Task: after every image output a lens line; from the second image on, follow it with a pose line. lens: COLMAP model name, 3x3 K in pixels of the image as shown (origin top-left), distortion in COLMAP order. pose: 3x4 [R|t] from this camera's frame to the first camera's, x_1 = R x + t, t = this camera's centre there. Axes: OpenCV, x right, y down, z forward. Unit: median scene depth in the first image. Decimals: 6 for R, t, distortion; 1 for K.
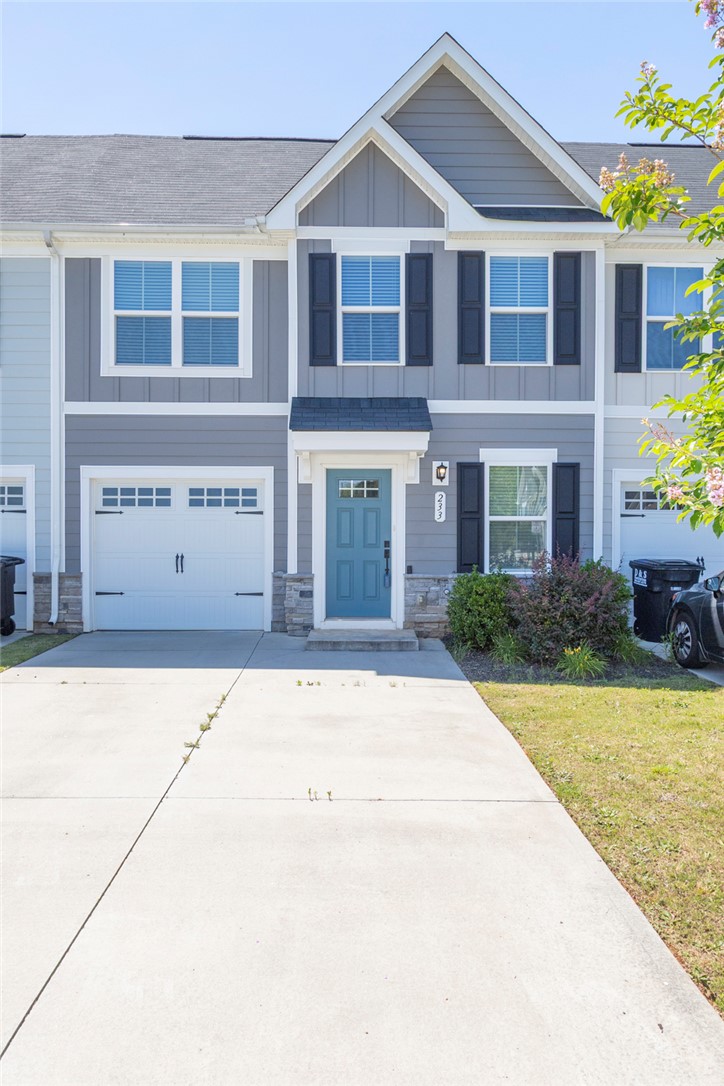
lens RADIAL K [[527.9, 0, 355.2], [0, 527.9, 545.1], [0, 0, 1]] dist [-0.006974, -0.000347]
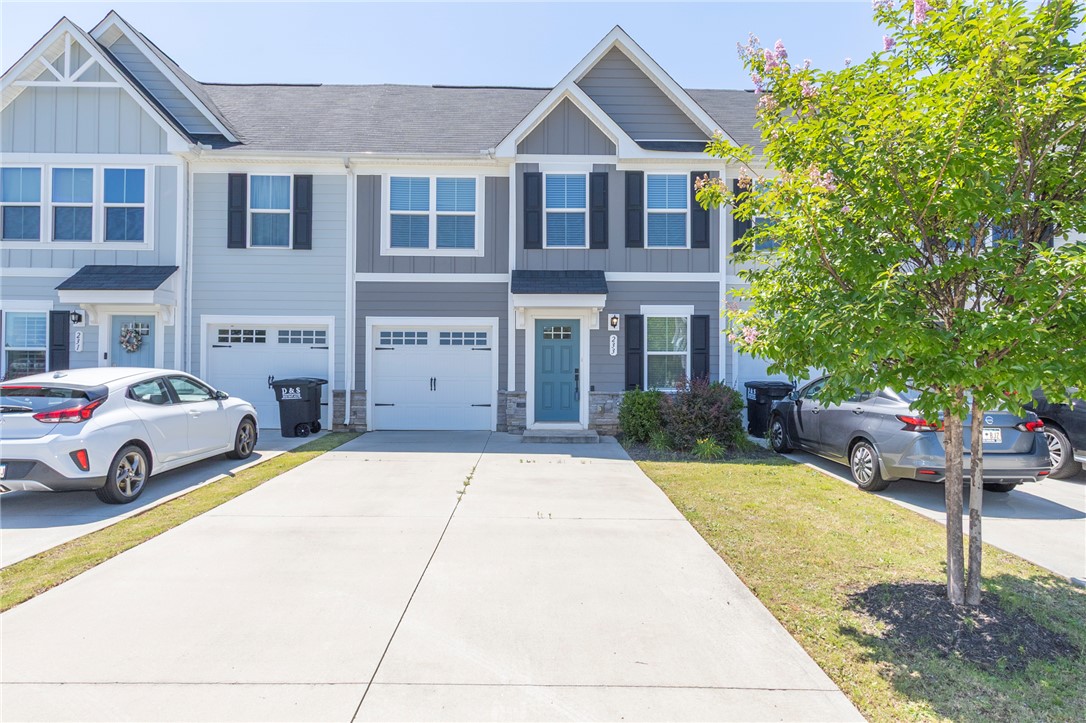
lens RADIAL K [[409.7, 0, 545.1], [0, 409.7, 366.3], [0, 0, 1]] dist [0.001531, 0.000032]
pose [[0.999998, 0.001241, -0.001628, -0.025437], [-0.001276, 0.999762, -0.021765, 0.010619], [0.001601, 0.021767, 0.999762, -0.128332]]
